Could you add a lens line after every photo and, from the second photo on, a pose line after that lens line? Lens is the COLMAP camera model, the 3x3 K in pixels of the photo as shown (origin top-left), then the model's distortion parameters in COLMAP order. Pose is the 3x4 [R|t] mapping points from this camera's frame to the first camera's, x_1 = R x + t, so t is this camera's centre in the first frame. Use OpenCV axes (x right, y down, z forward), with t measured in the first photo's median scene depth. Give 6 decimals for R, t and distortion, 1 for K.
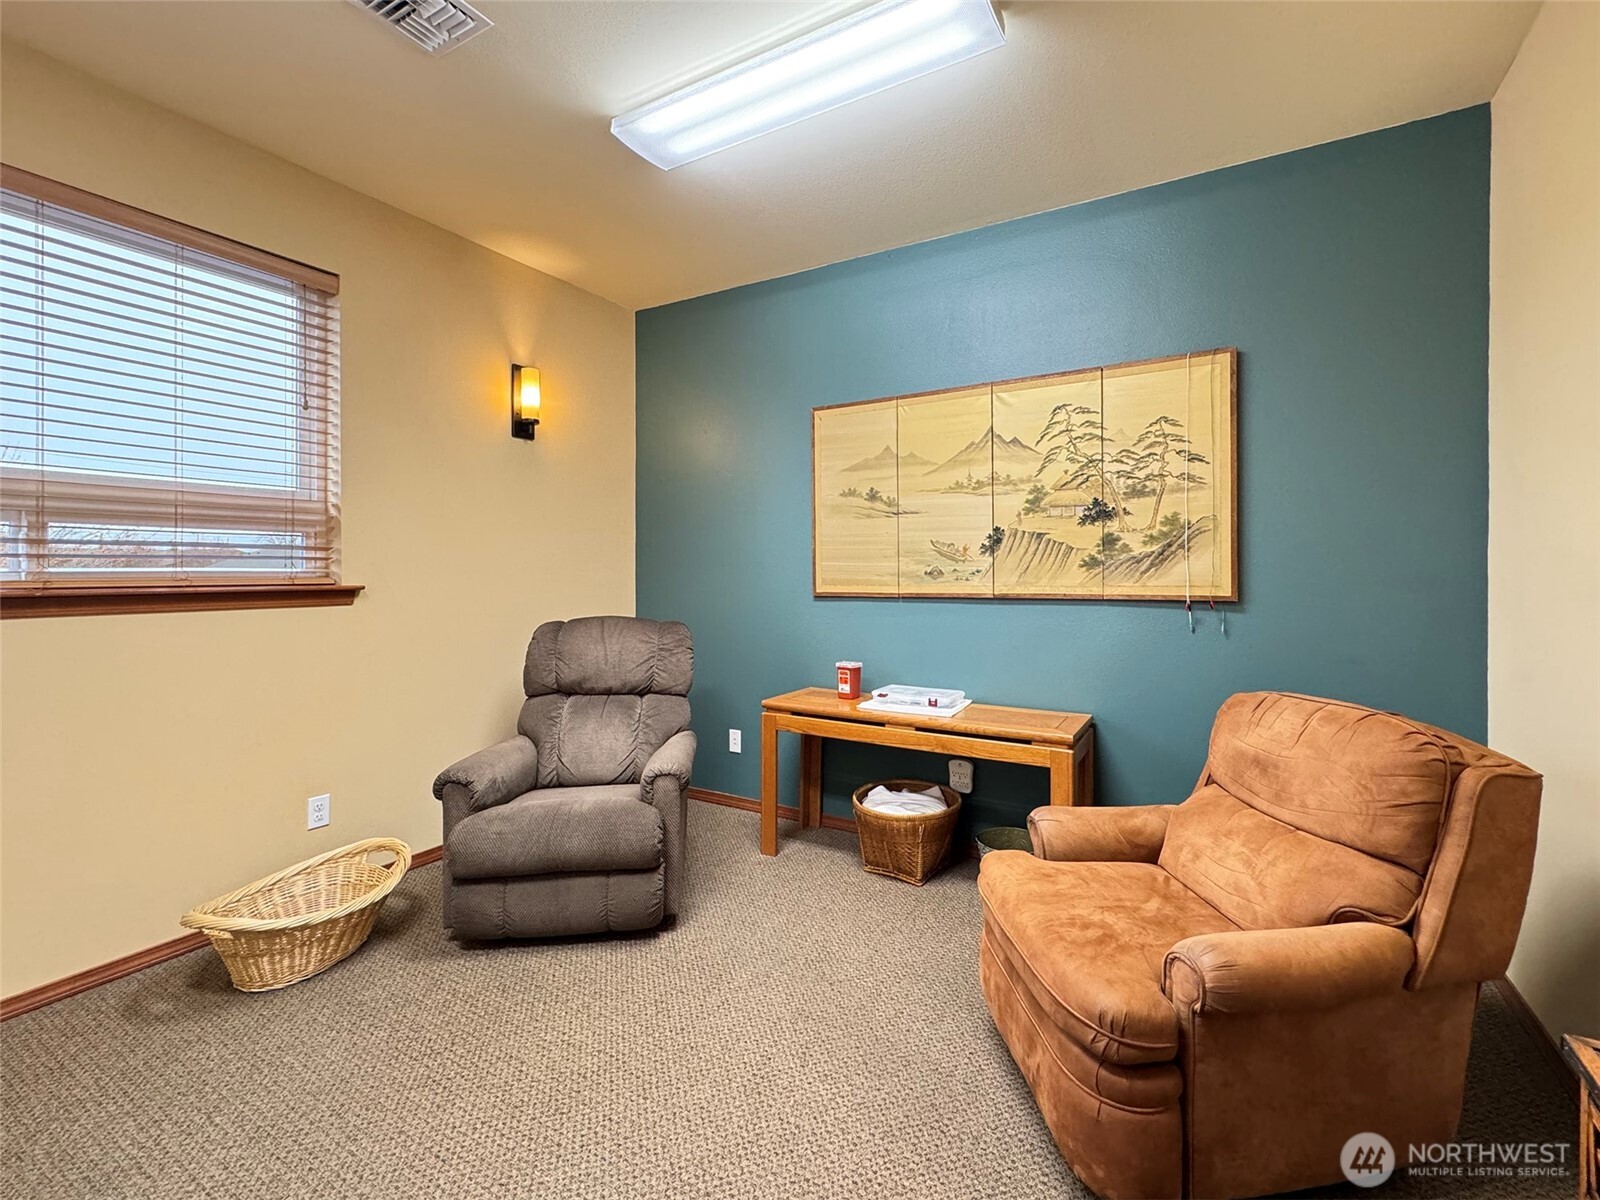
lens RADIAL K [[719.5, 0, 802.0], [0, 719.5, 561.2], [0, 0, 1]] dist [0.000242, -0.000017]
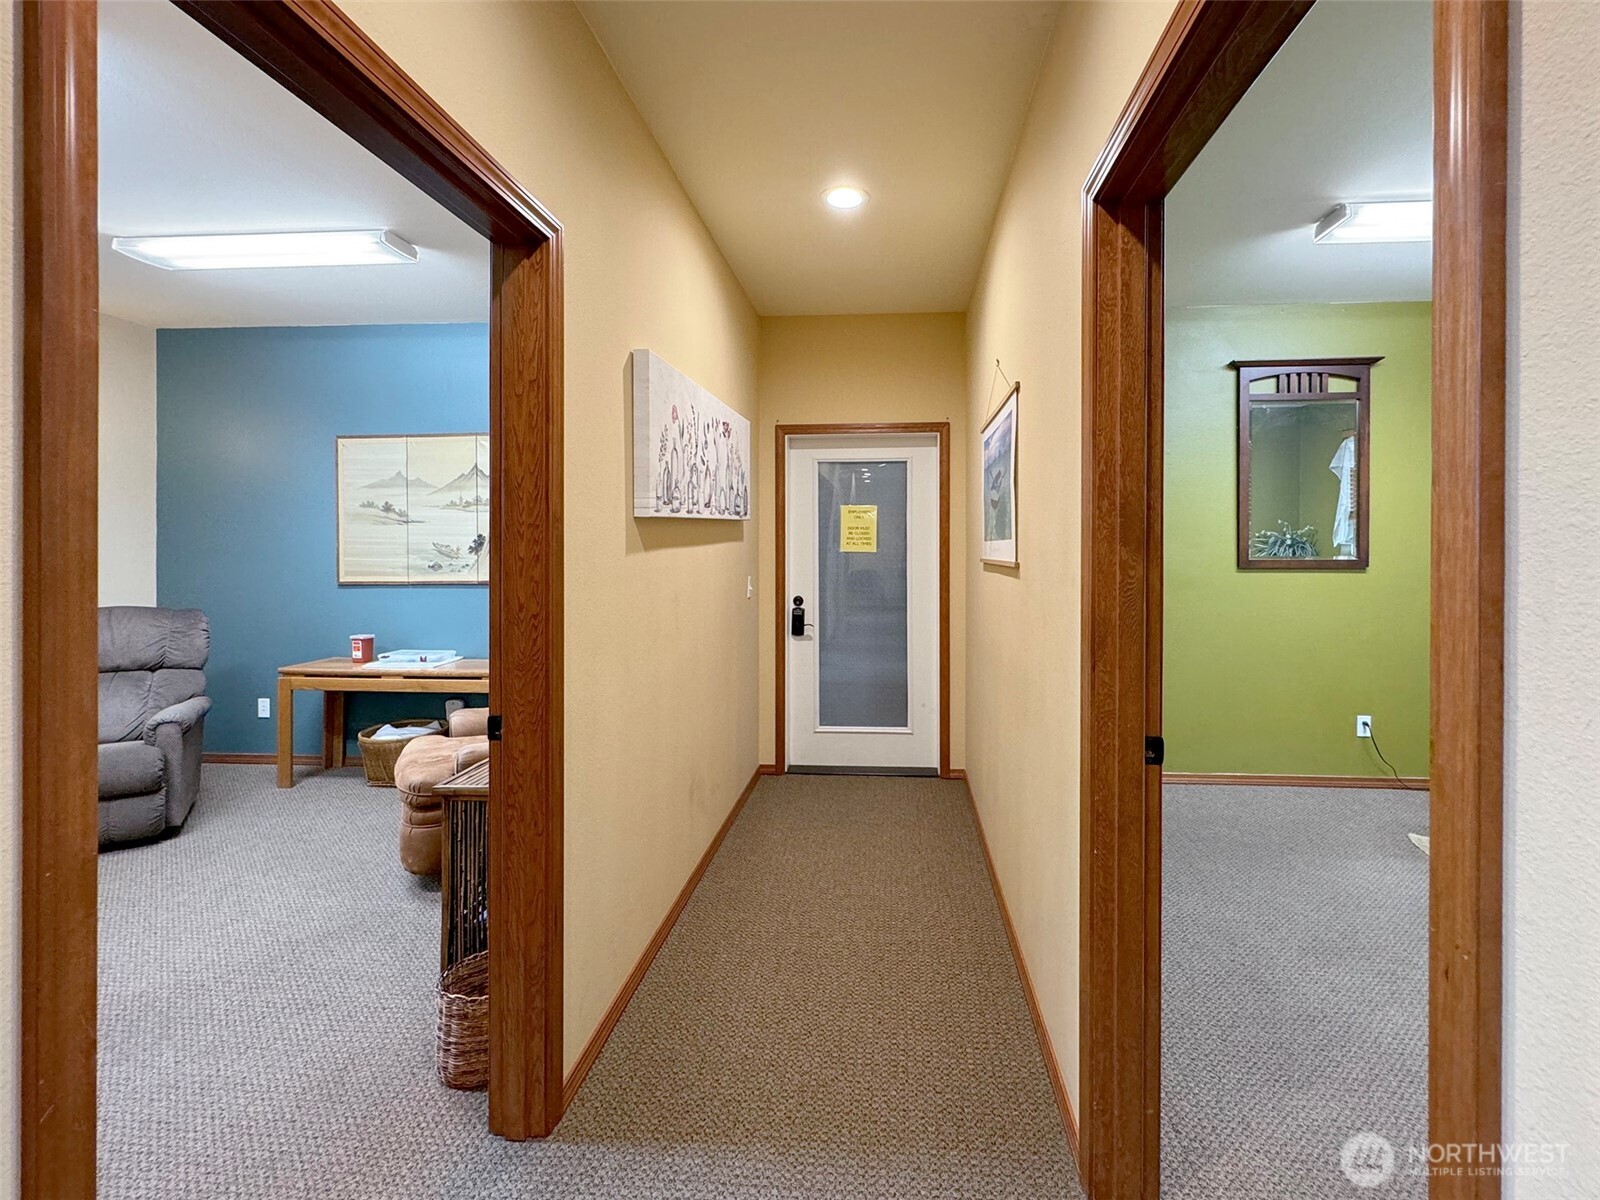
lens RADIAL K [[700.7, 0, 799.6], [0, 700.7, 545.9], [0, 0, 1]] dist [0.000031, -0.000265]
pose [[0.884496, 0.003155, 0.466538, 0.180067], [-0.006771, 0.999959, 0.006074, -0.036865], [-0.466499, -0.008532, 0.884480, -0.524458]]
